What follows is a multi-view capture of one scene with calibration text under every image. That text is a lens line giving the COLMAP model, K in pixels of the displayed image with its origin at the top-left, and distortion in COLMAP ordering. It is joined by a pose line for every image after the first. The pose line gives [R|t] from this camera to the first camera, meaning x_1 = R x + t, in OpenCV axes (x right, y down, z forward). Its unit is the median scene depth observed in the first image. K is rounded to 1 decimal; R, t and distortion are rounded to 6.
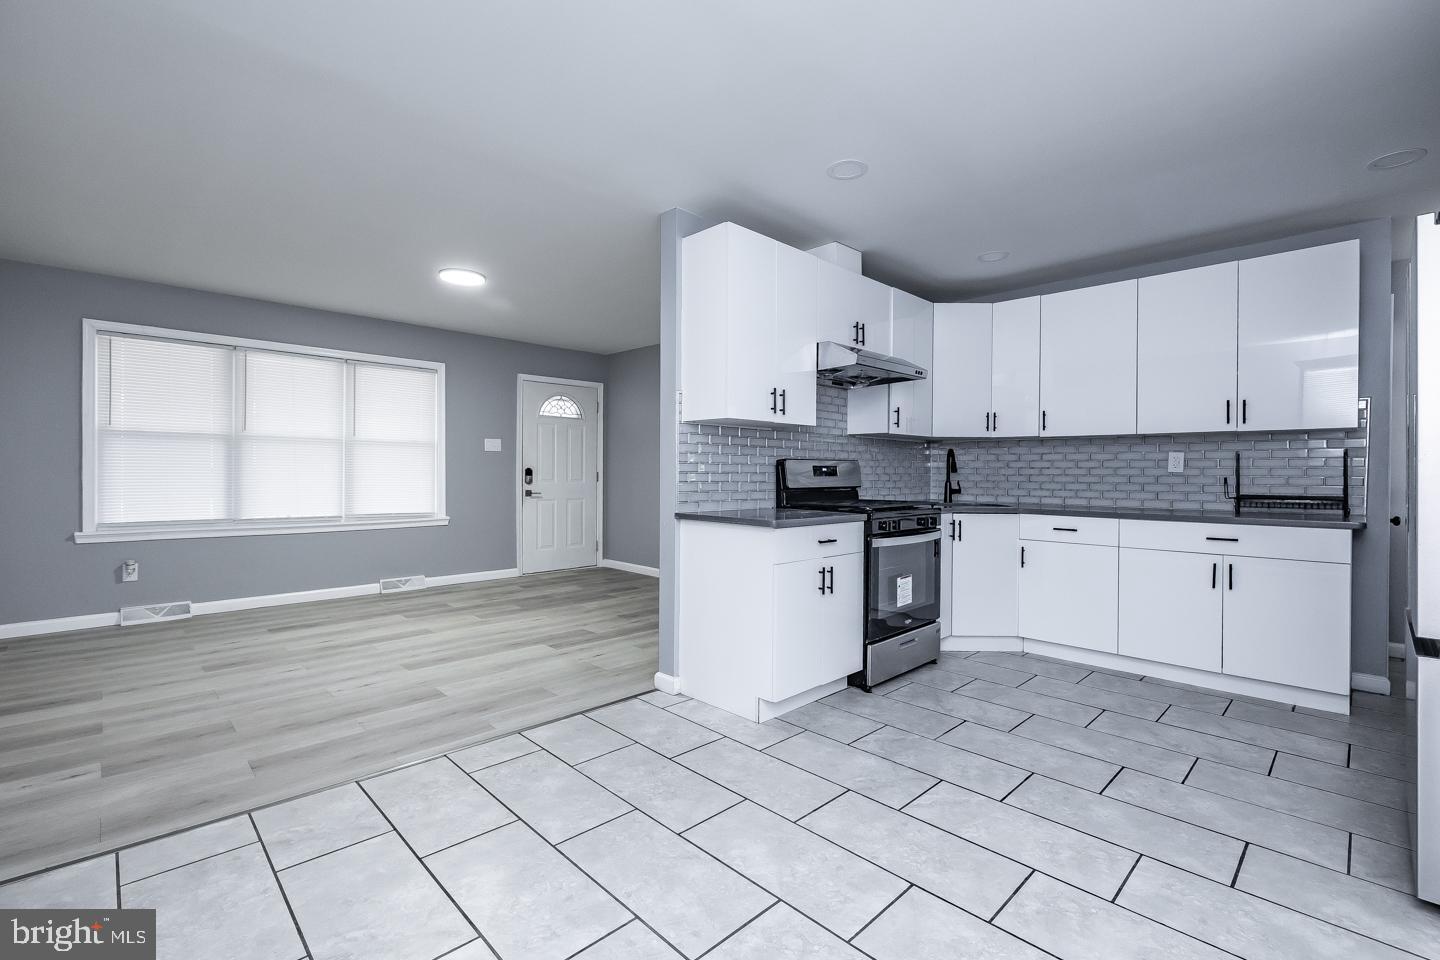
lens RADIAL K [[624.0, 0, 724.1], [0, 624.0, 475.0], [0, 0, 1]] dist [-0.006013, -0.000466]
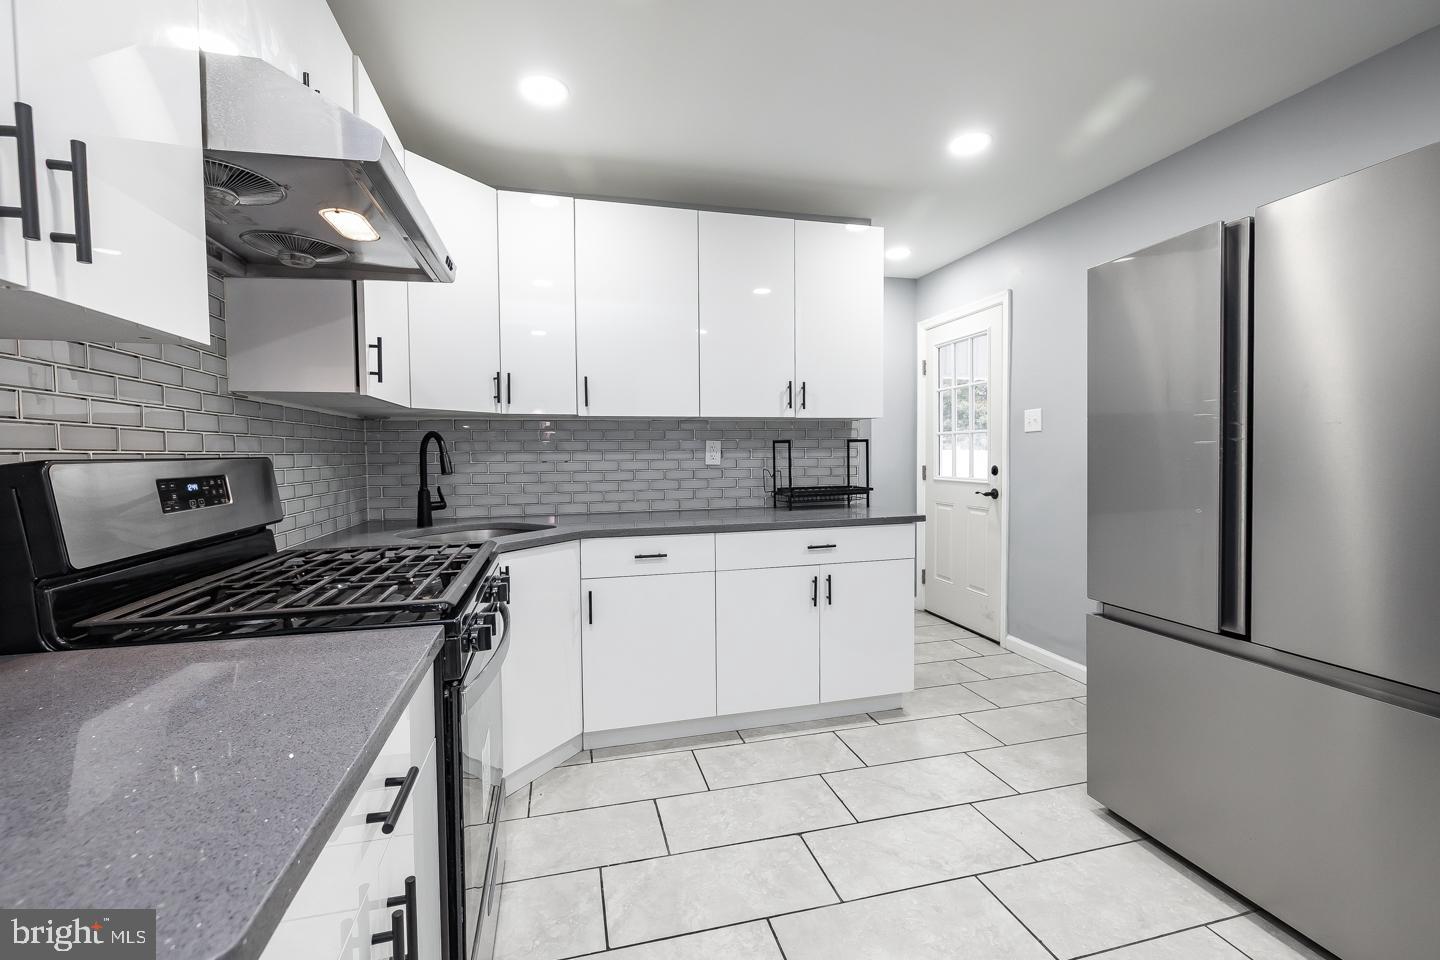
lens RADIAL K [[624.0, 0, 724.1], [0, 624.0, 475.0], [0, 0, 1]] dist [-0.006013, -0.000466]
pose [[0.508581, -0.042570, 0.859961, 0.016949], [0.020008, 0.999092, 0.037625, -0.022010], [-0.860782, -0.001930, 0.508971, 0.569181]]
